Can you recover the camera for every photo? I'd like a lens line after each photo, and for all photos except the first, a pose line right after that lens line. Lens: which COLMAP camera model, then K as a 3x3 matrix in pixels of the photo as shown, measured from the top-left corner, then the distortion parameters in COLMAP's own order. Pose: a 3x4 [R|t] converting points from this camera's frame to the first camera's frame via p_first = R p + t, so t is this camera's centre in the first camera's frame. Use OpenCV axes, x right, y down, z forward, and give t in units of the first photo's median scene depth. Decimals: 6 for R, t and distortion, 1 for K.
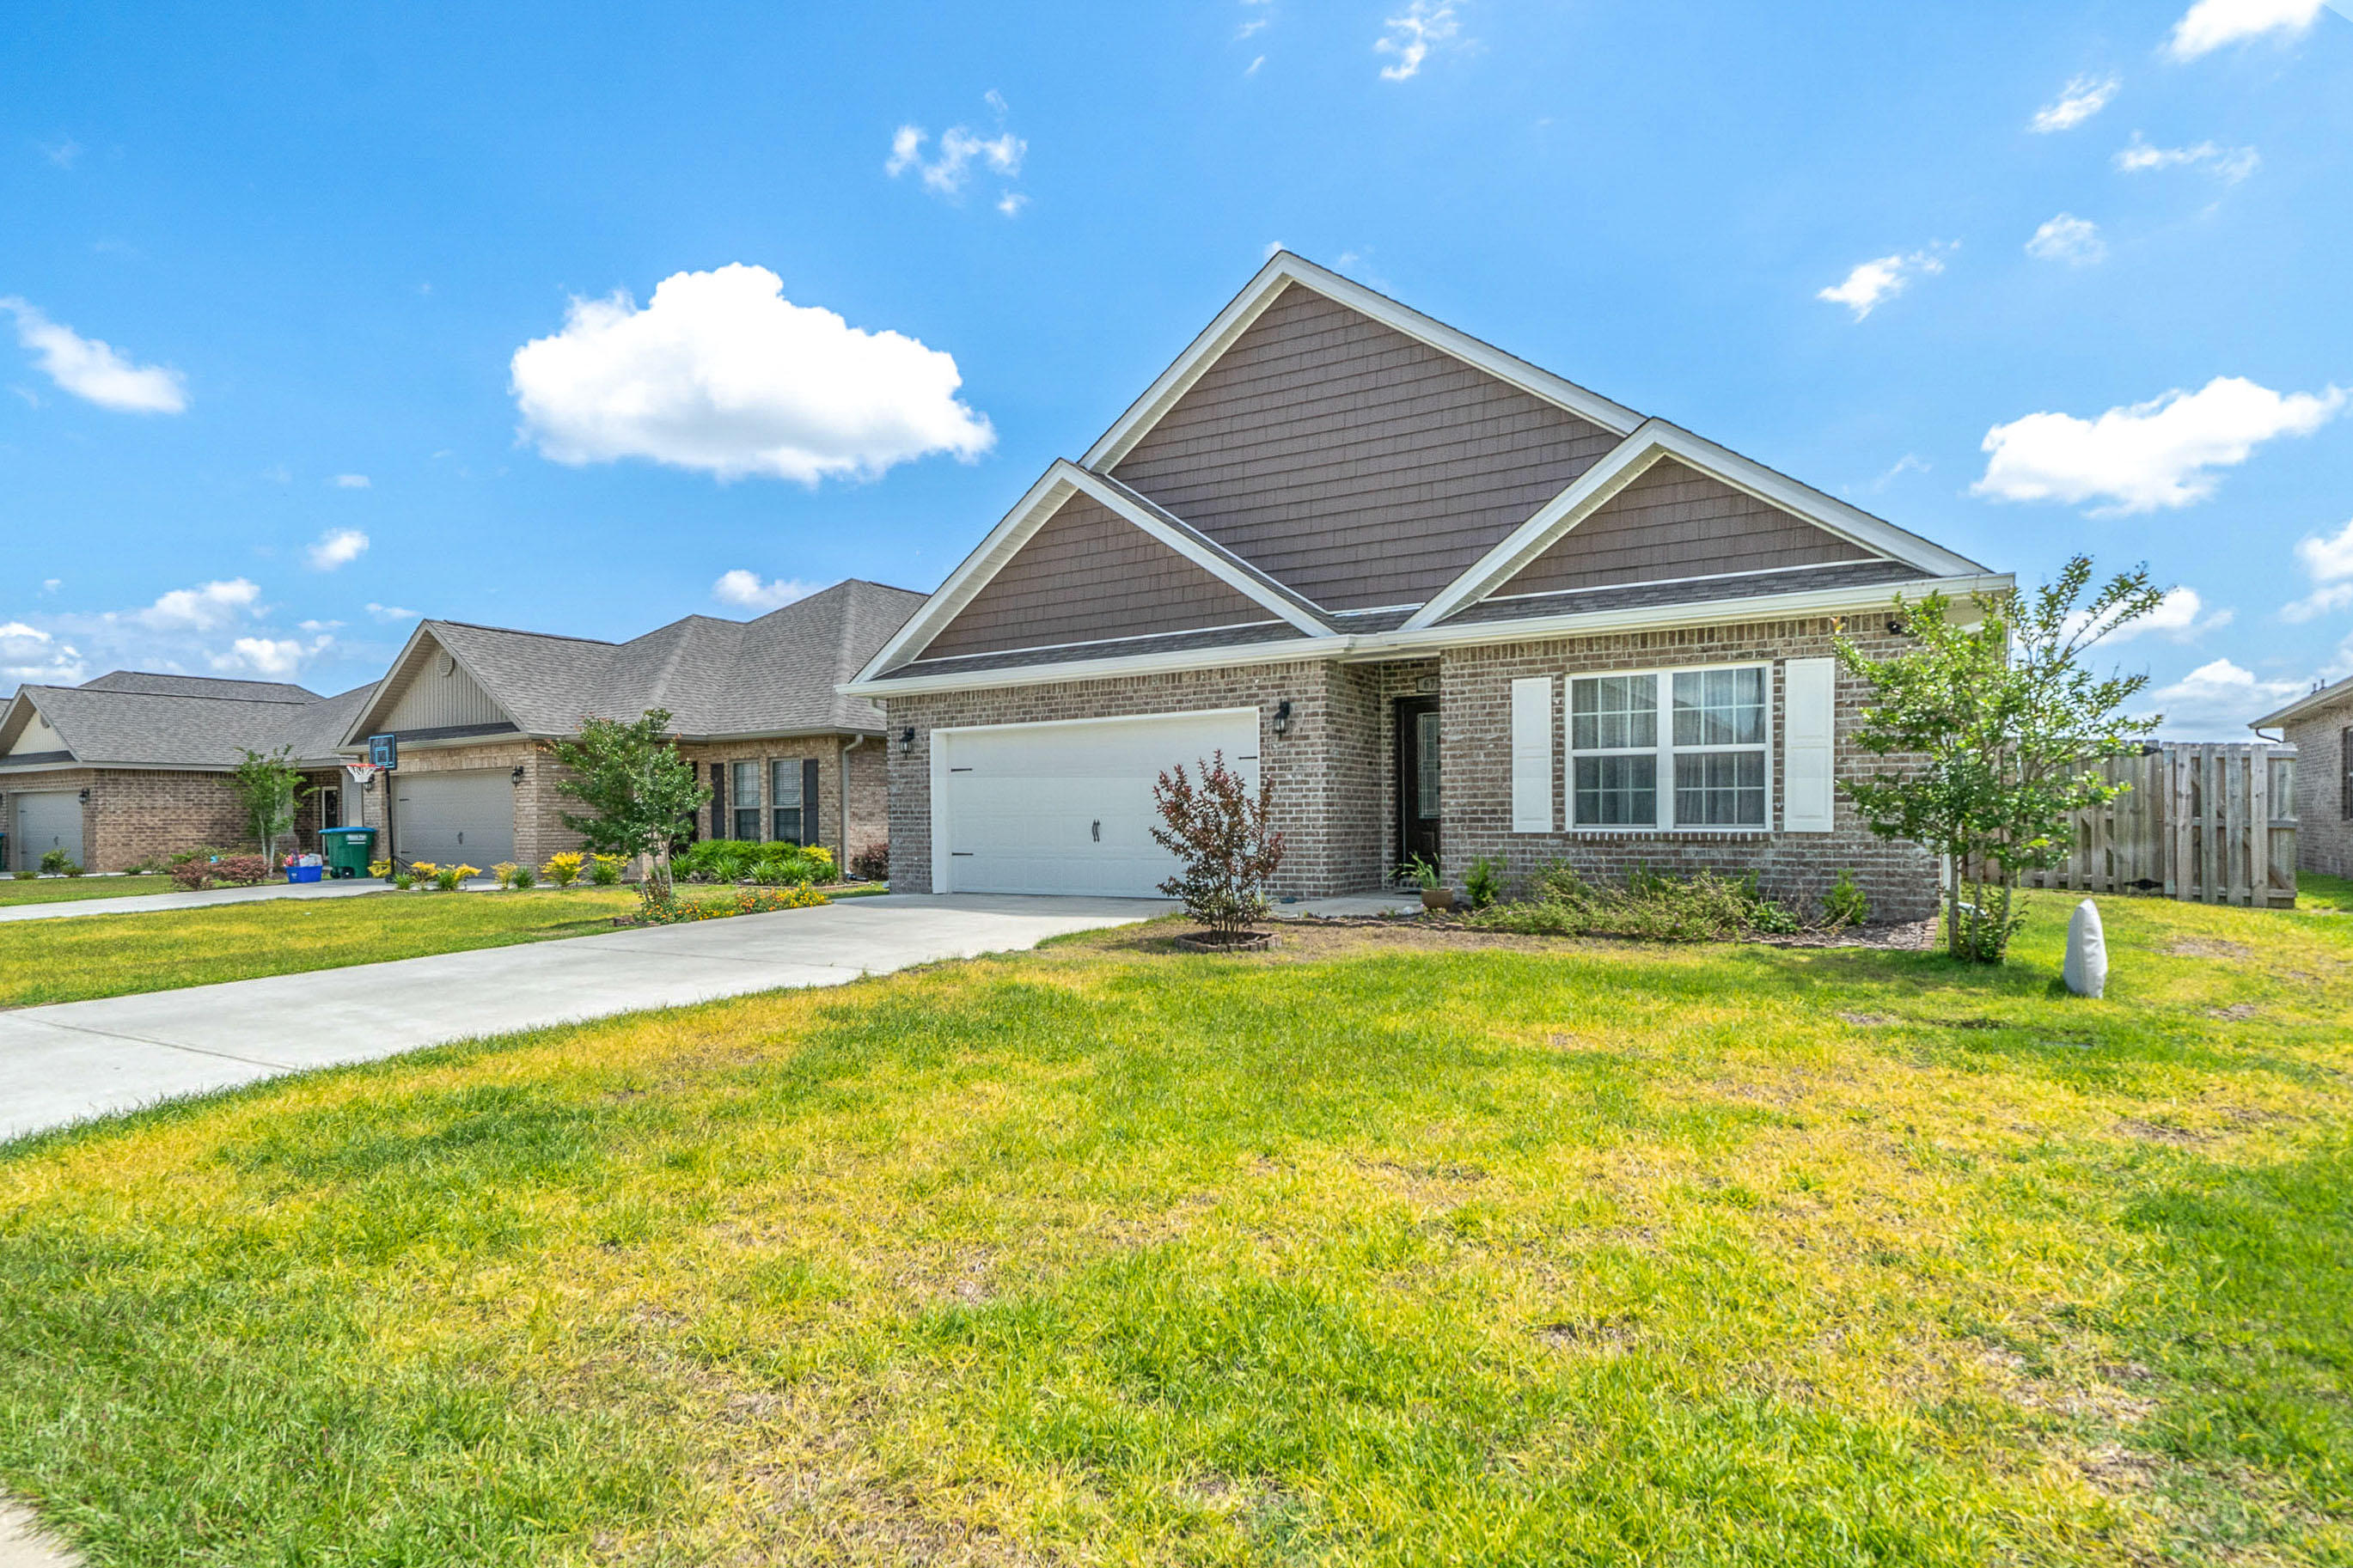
lens RADIAL K [[1285.1, 0, 1170.0], [0, 1285.1, 806.6], [0, 0, 1]] dist [0.005497, -0.002696]
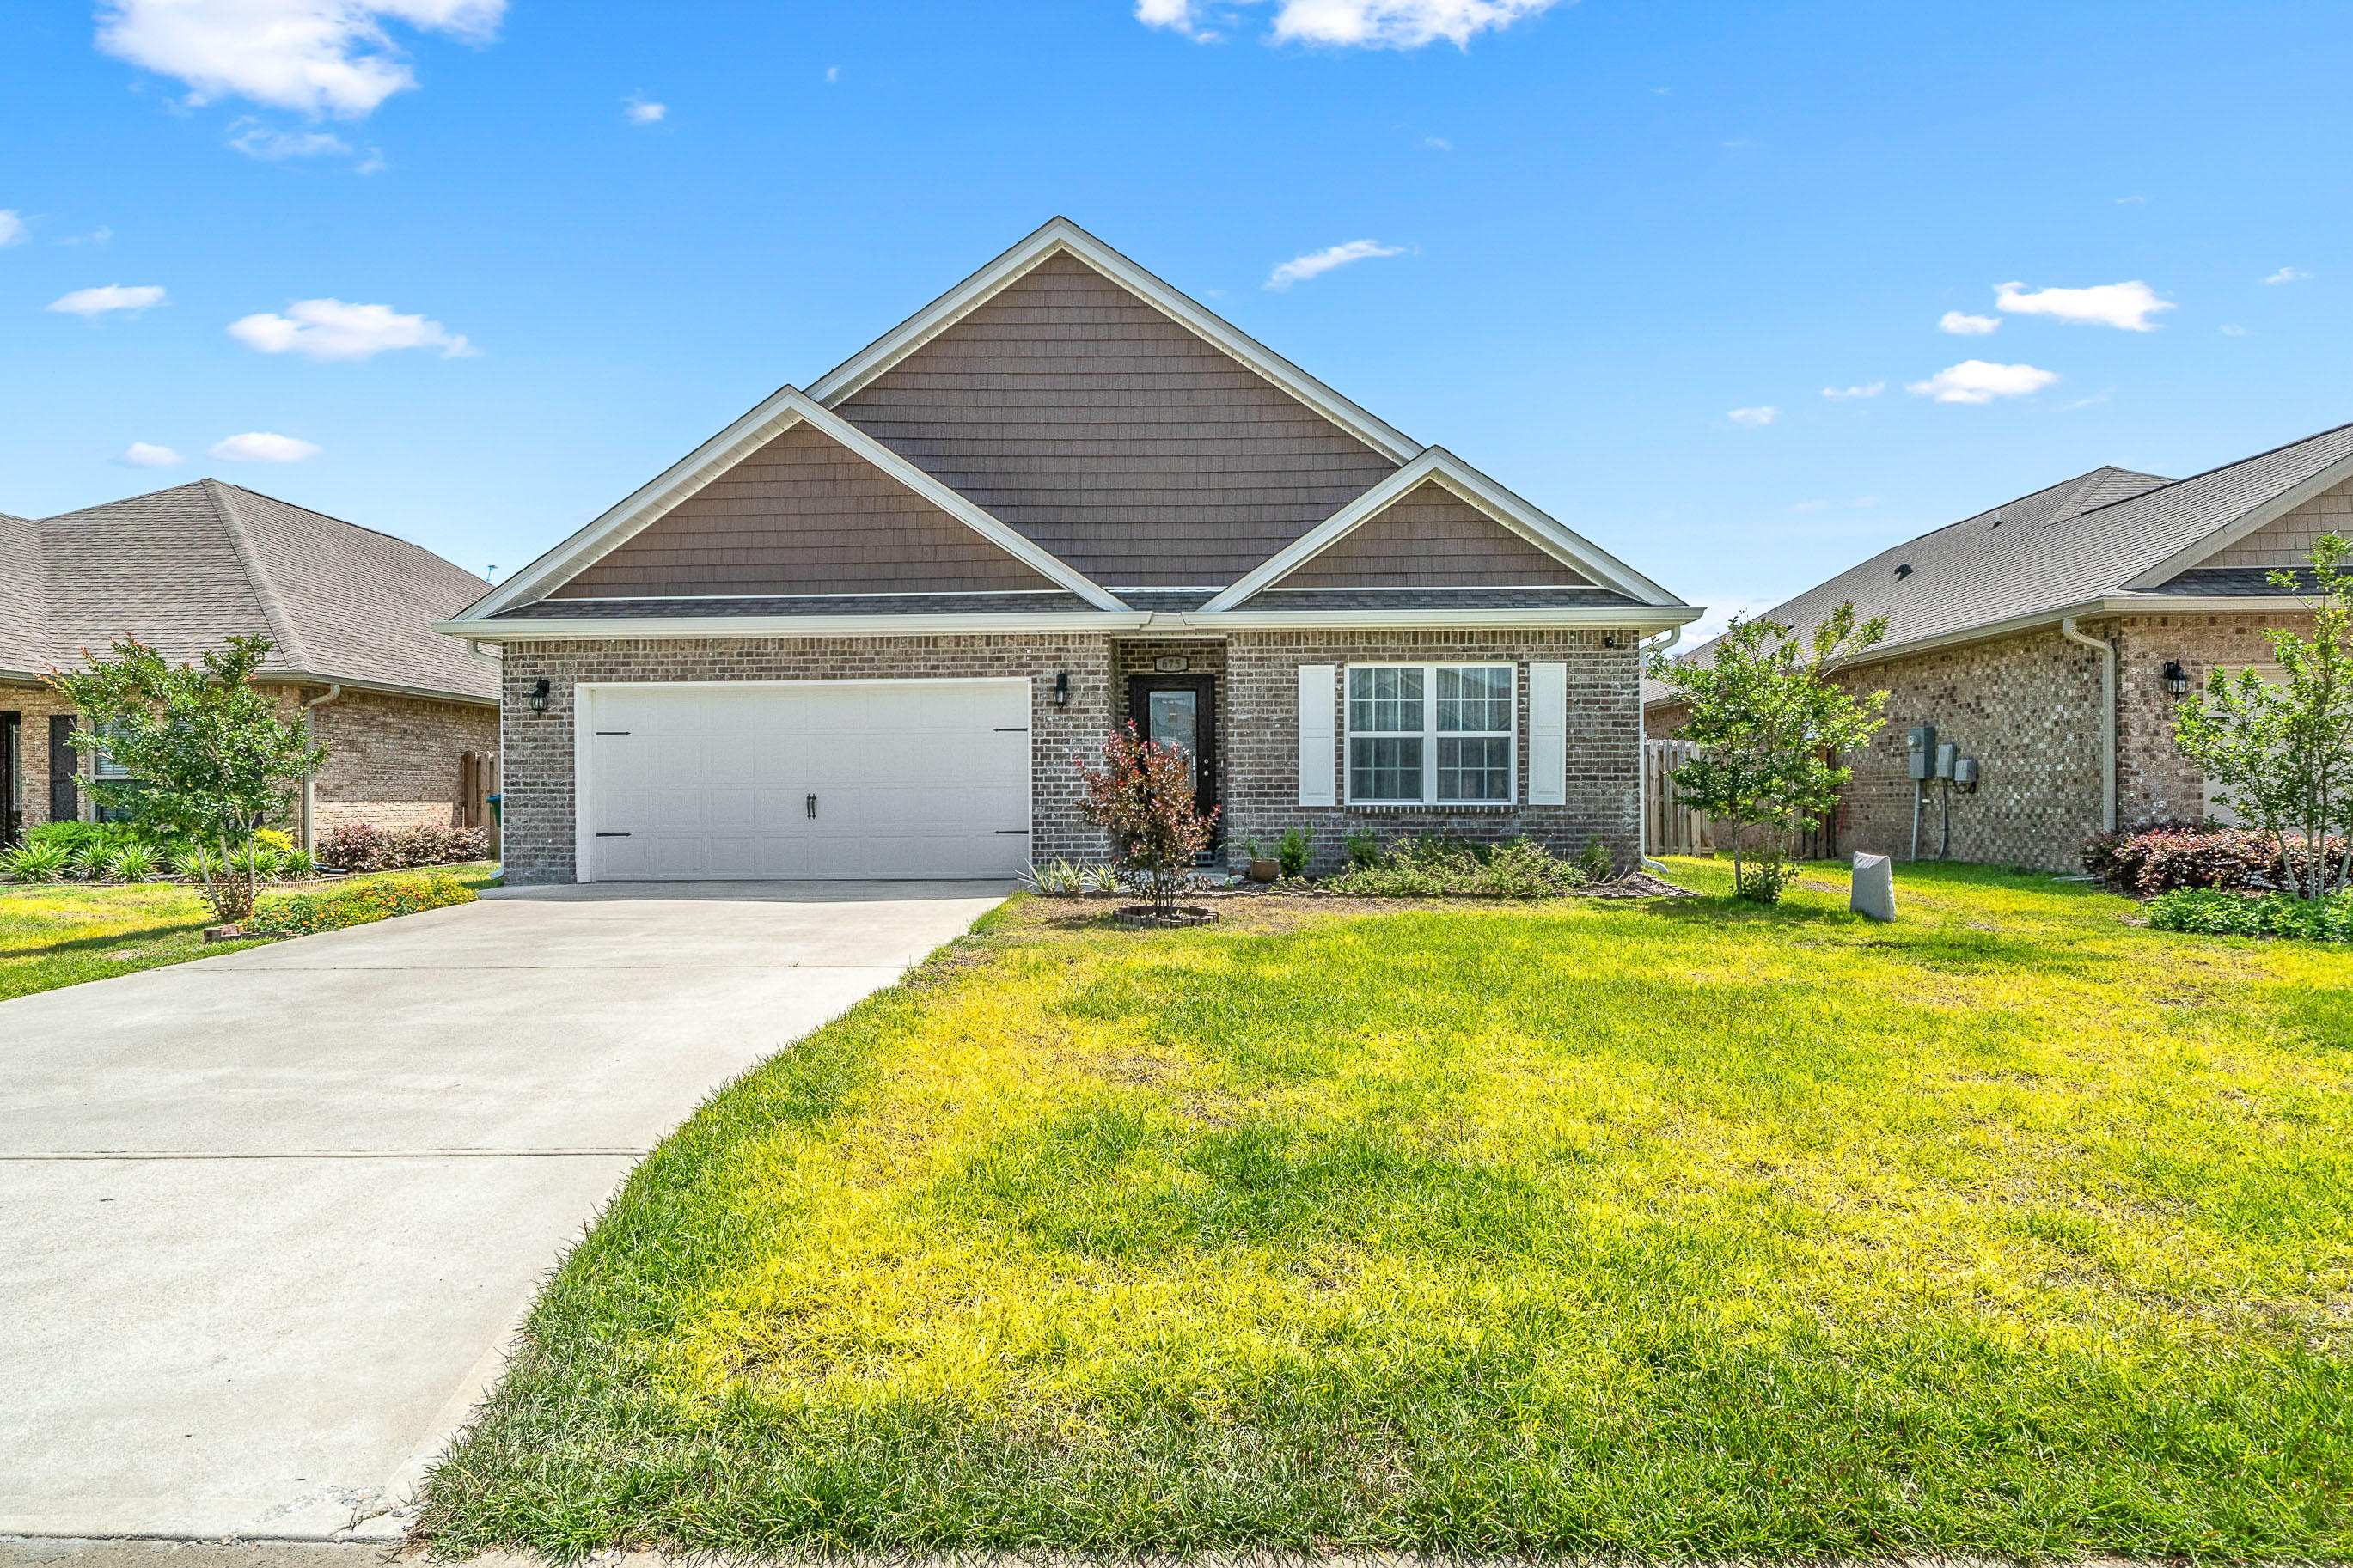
lens RADIAL K [[1285.1, 0, 1171.8], [0, 1285.1, 771.8], [0, 0, 1]] dist [0.005497, -0.002696]
pose [[0.850188, 0.014319, 0.526285, -0.390299], [-0.007338, 0.999855, -0.015350, 0.008362], [-0.526429, 0.009189, 0.850170, 0.134607]]
